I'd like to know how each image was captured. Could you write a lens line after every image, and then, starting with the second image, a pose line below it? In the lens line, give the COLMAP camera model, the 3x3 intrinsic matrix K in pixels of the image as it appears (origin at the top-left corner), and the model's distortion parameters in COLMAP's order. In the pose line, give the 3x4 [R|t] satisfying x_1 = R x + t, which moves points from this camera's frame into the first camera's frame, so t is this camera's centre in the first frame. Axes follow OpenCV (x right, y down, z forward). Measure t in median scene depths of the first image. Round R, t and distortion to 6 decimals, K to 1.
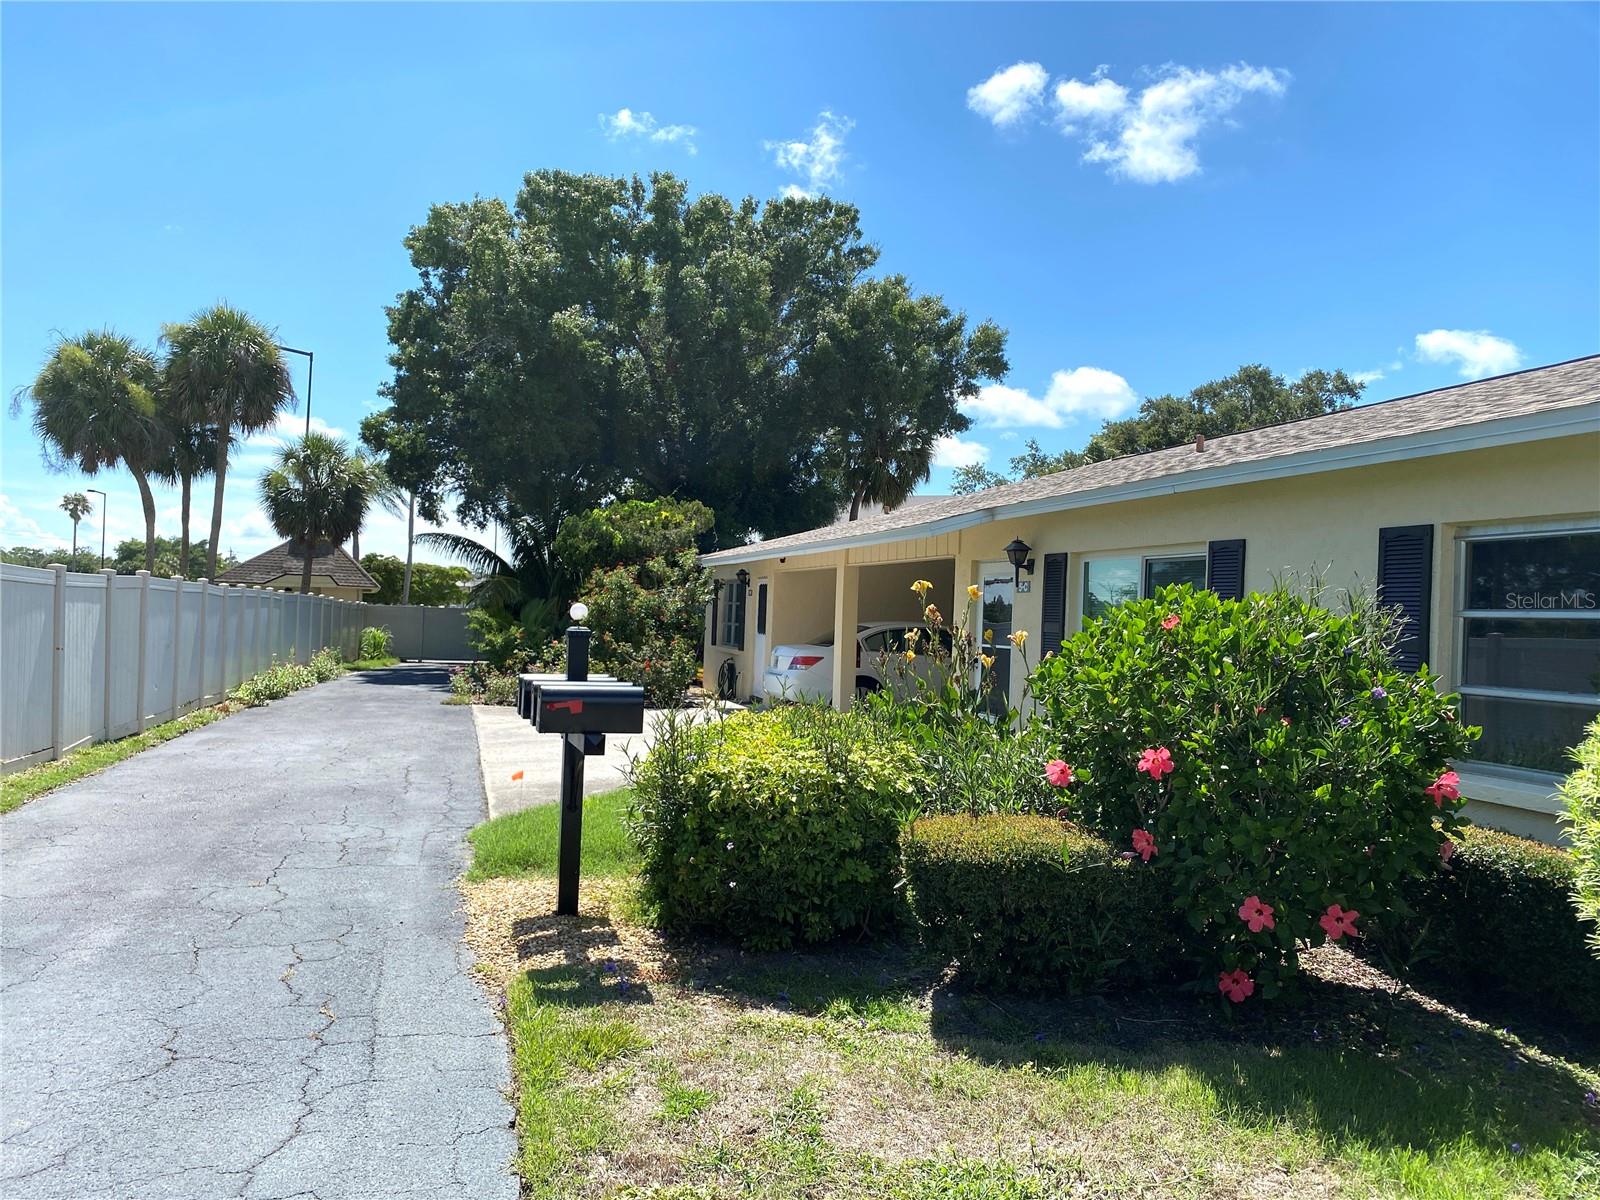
lens RADIAL K [[1241.5, 0, 794.8], [0, 1241.5, 596.3], [0, 0, 1]] dist [0.142865, -0.100591]
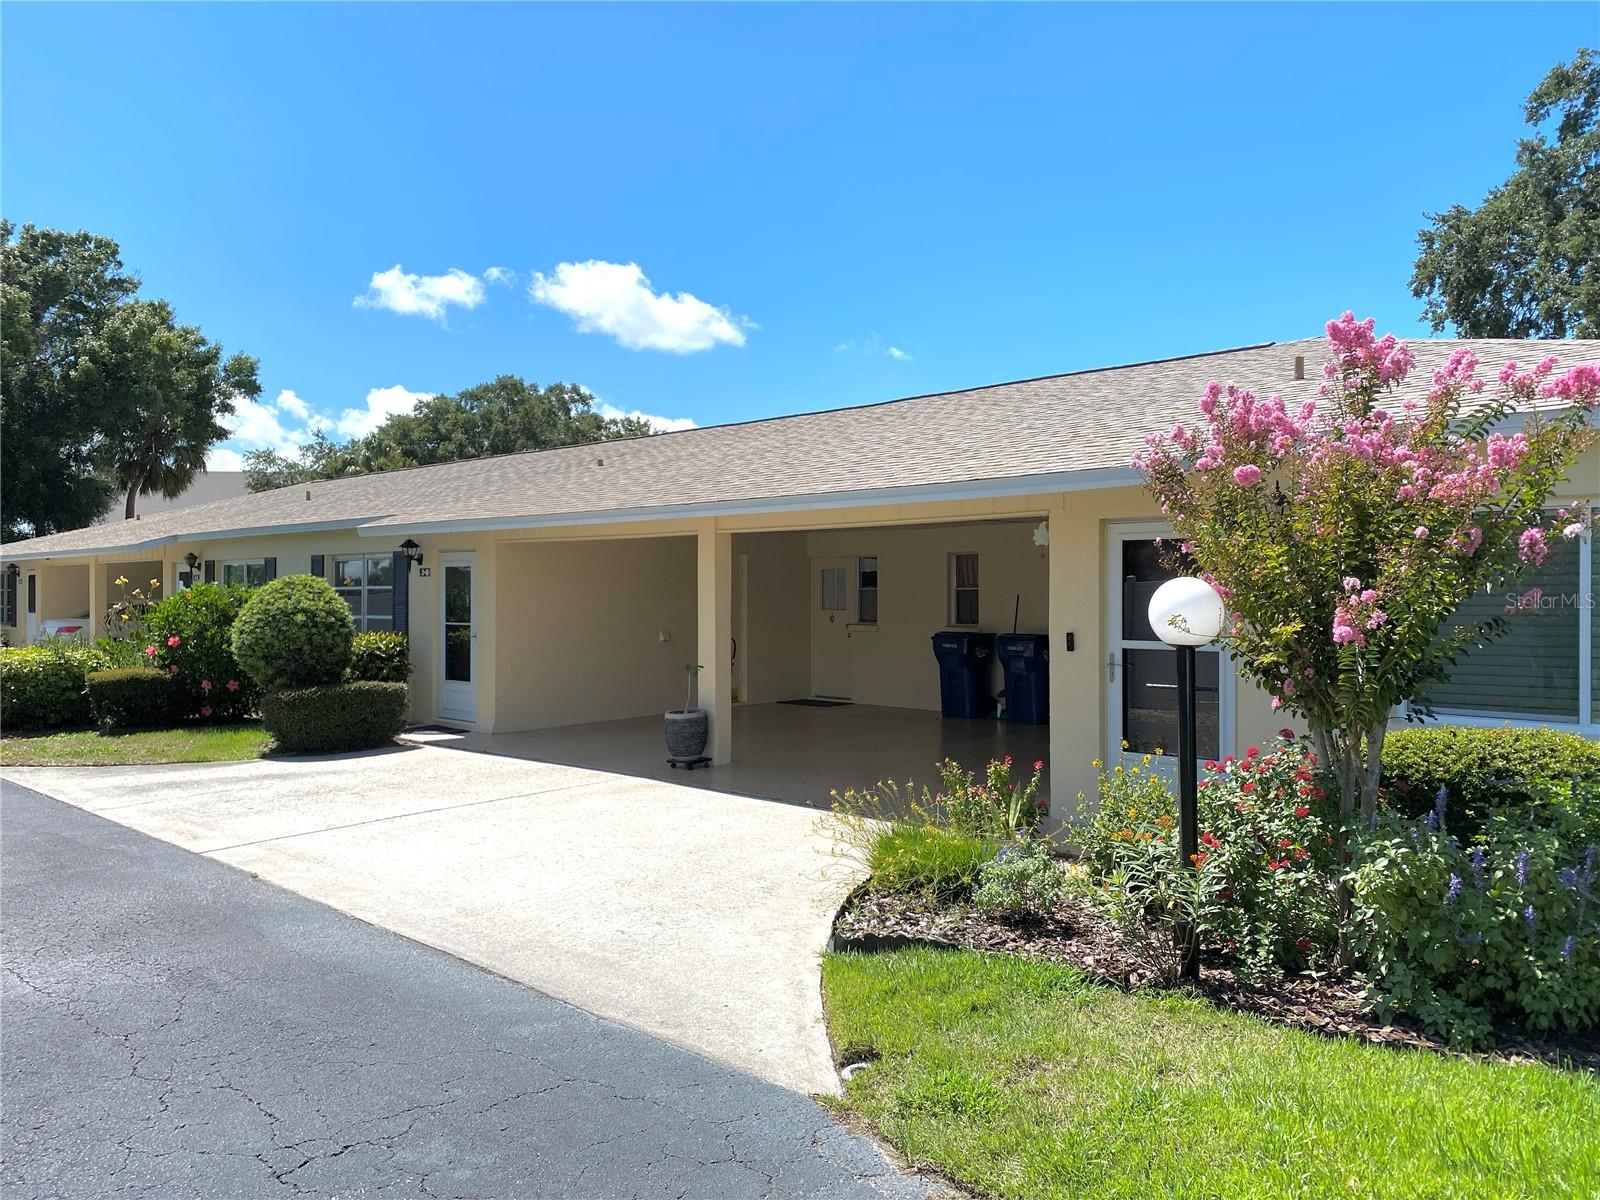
lens RADIAL K [[1235.9, 0, 800.0], [0, 1235.9, 600.0], [0, 0, 1]] dist [-0.041027, 0.059271]
pose [[0.863661, -0.037766, 0.502656, 0.013264], [0.023990, 0.999139, 0.033848, -0.004674], [-0.503501, -0.017175, 0.863824, -0.310270]]
